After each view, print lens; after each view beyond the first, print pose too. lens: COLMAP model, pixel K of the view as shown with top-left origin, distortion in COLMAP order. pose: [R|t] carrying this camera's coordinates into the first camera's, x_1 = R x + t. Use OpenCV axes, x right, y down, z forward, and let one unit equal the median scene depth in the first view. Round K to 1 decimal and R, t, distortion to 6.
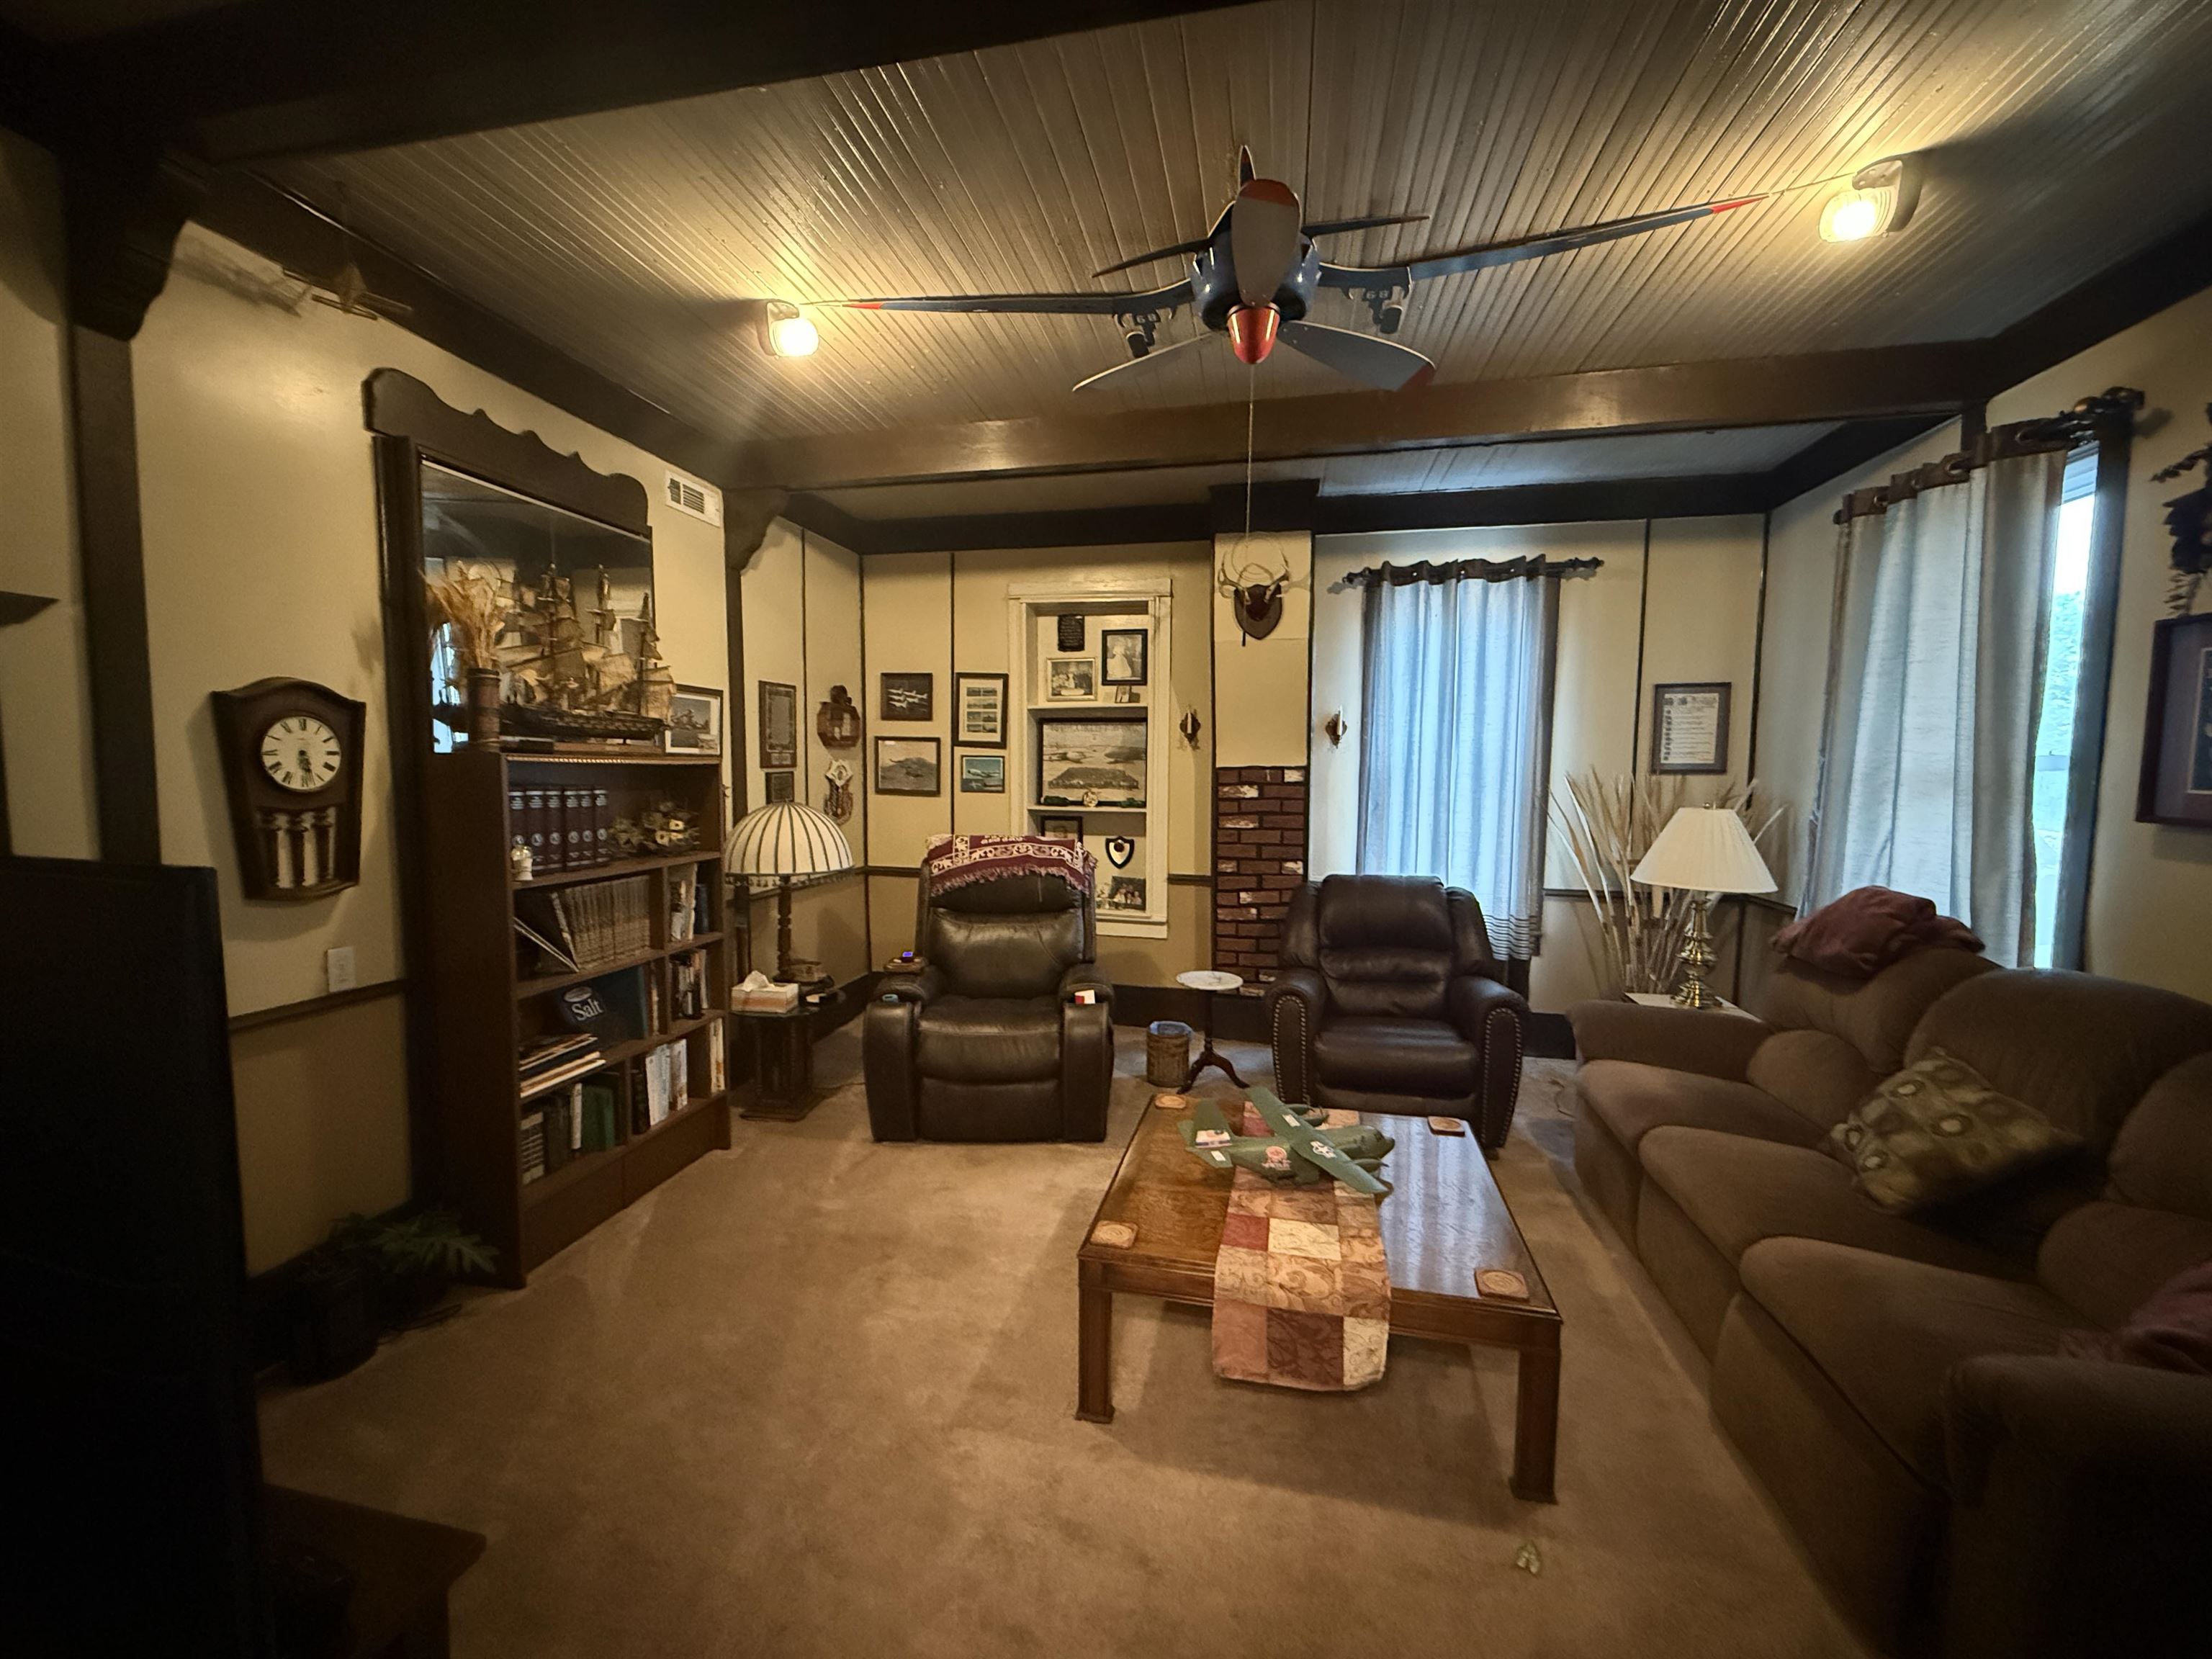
lens RADIAL K [[880.6, 0, 1108.8], [0, 880.6, 831.1], [0, 0, 1]] dist [0.000954, -0.000600]
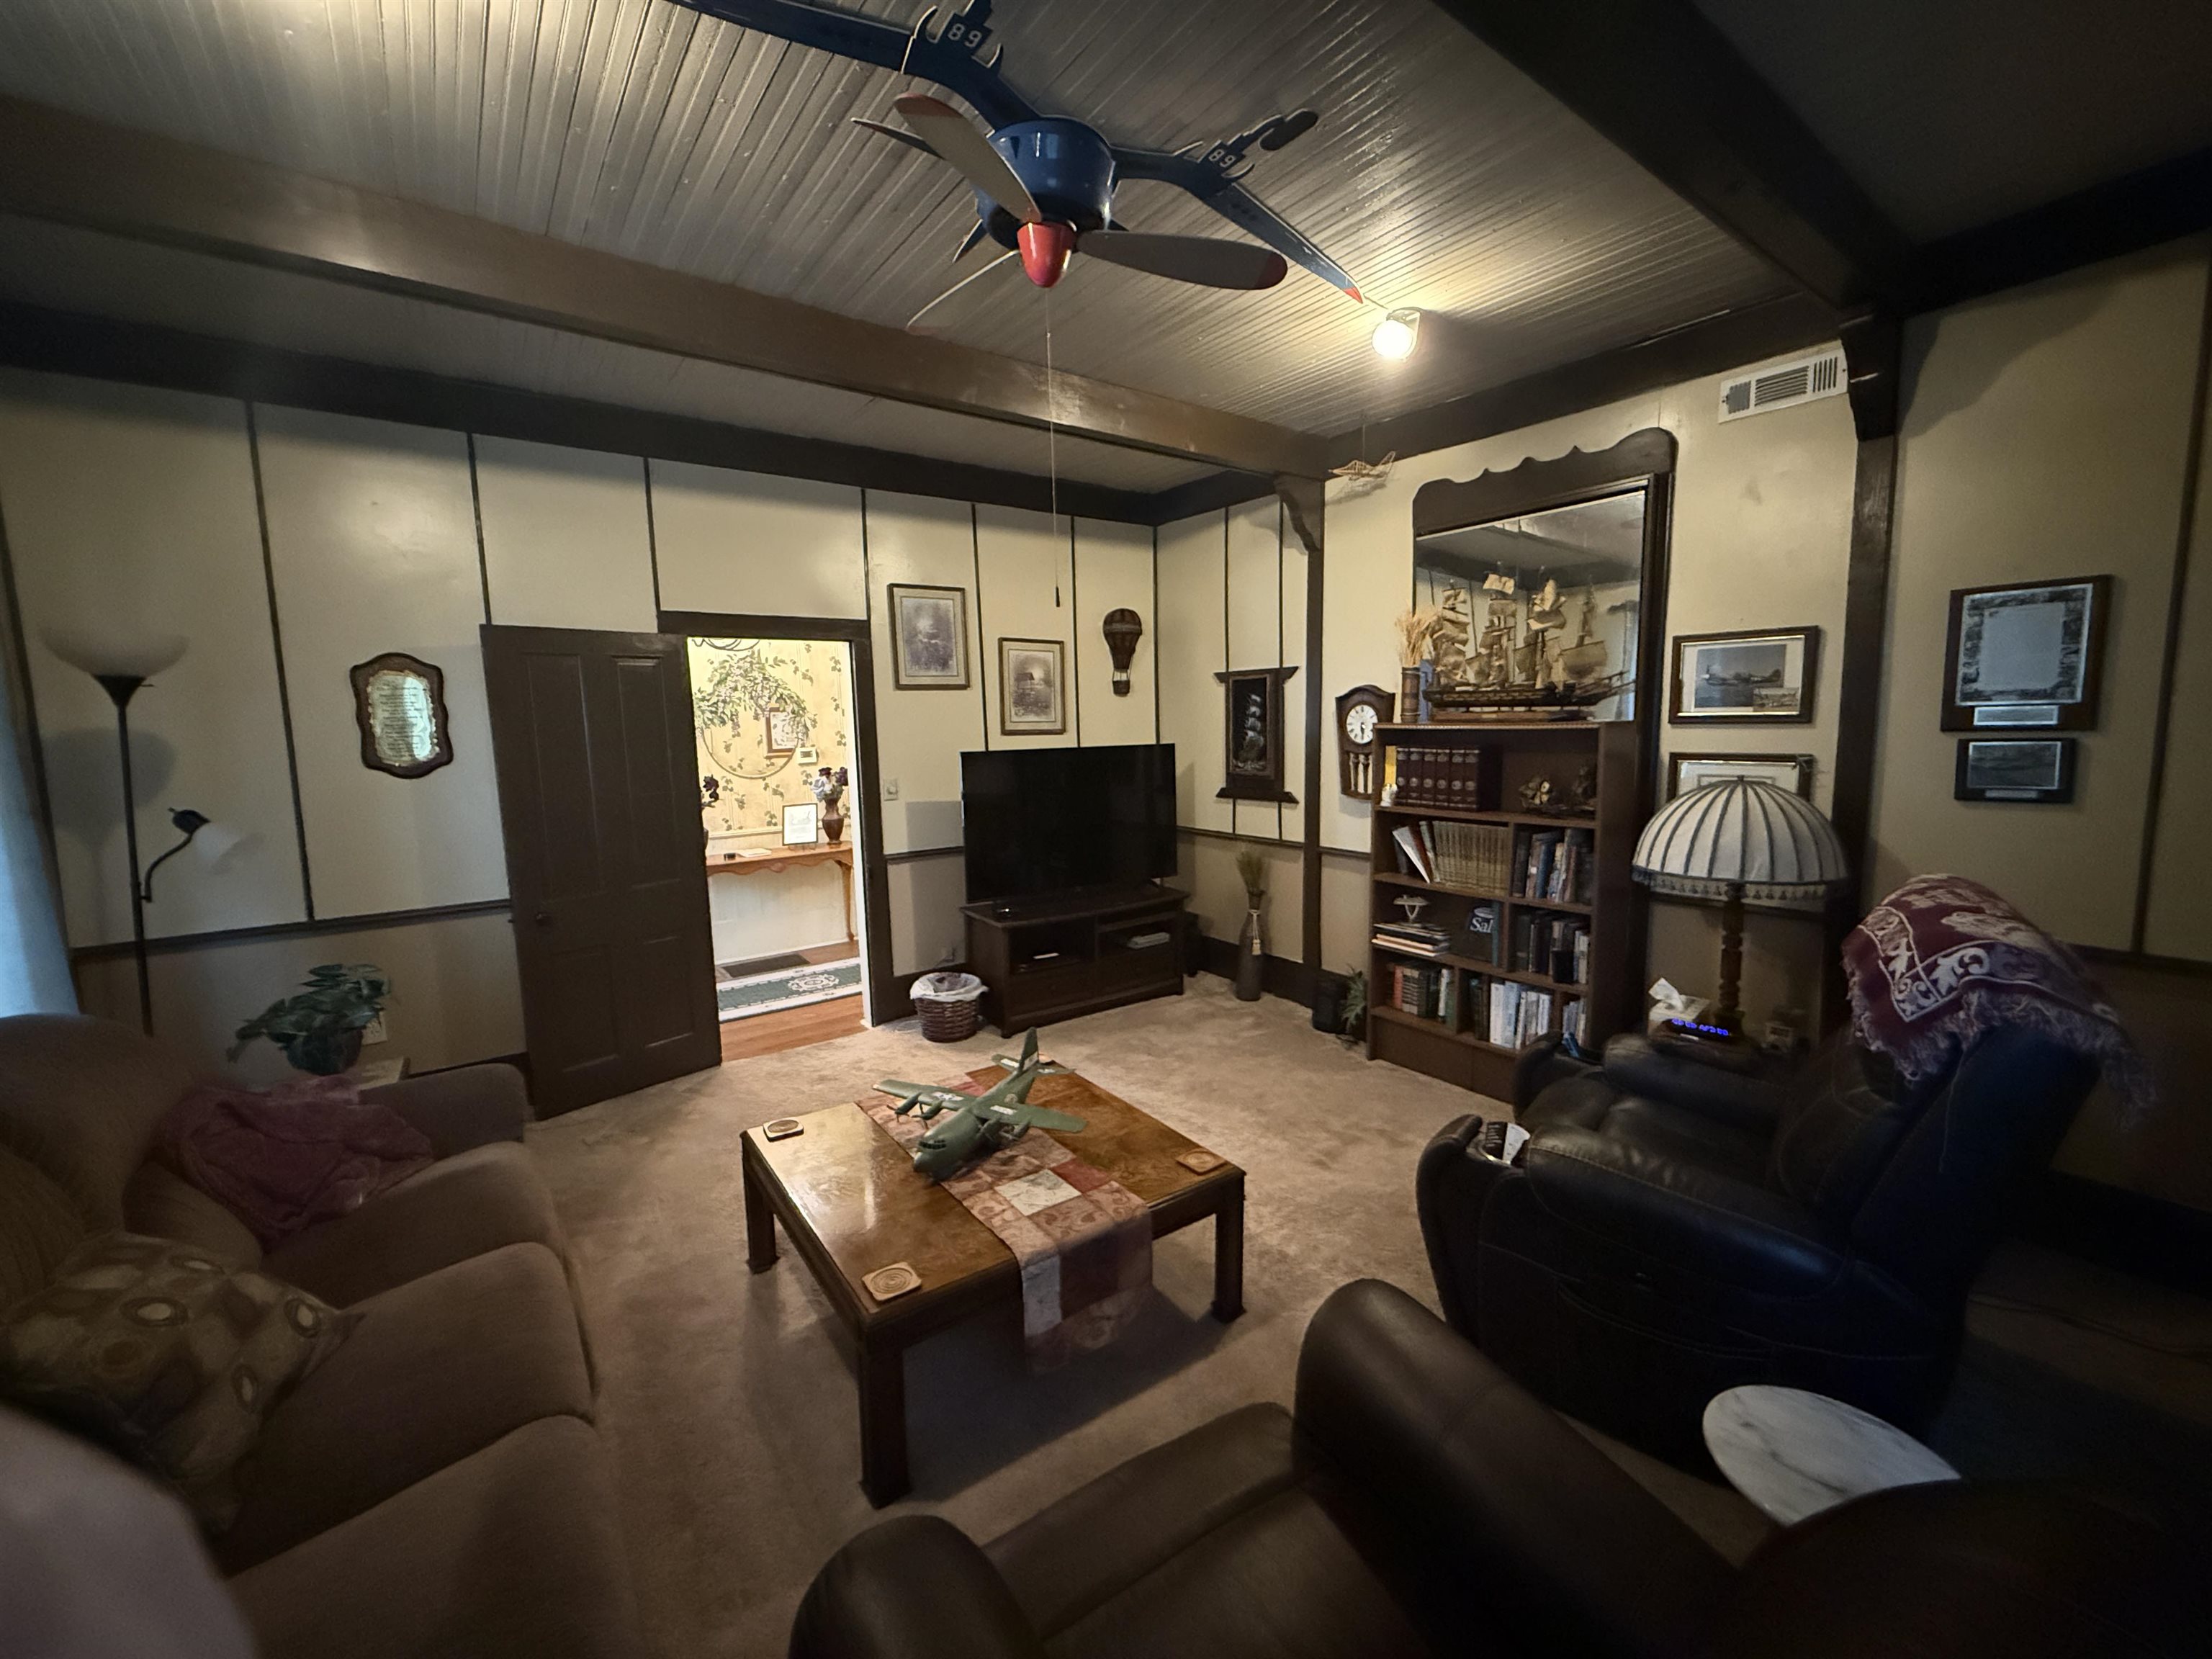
lens RADIAL K [[880.6, 0, 1114.0], [0, 880.6, 825.7], [0, 0, 1]] dist [0.000954, -0.000600]
pose [[-0.665087, 0.089905, -0.741334, 0.732351], [-0.045326, 0.986036, 0.160245, -0.124462], [0.745389, 0.140178, -0.651725, 1.532602]]
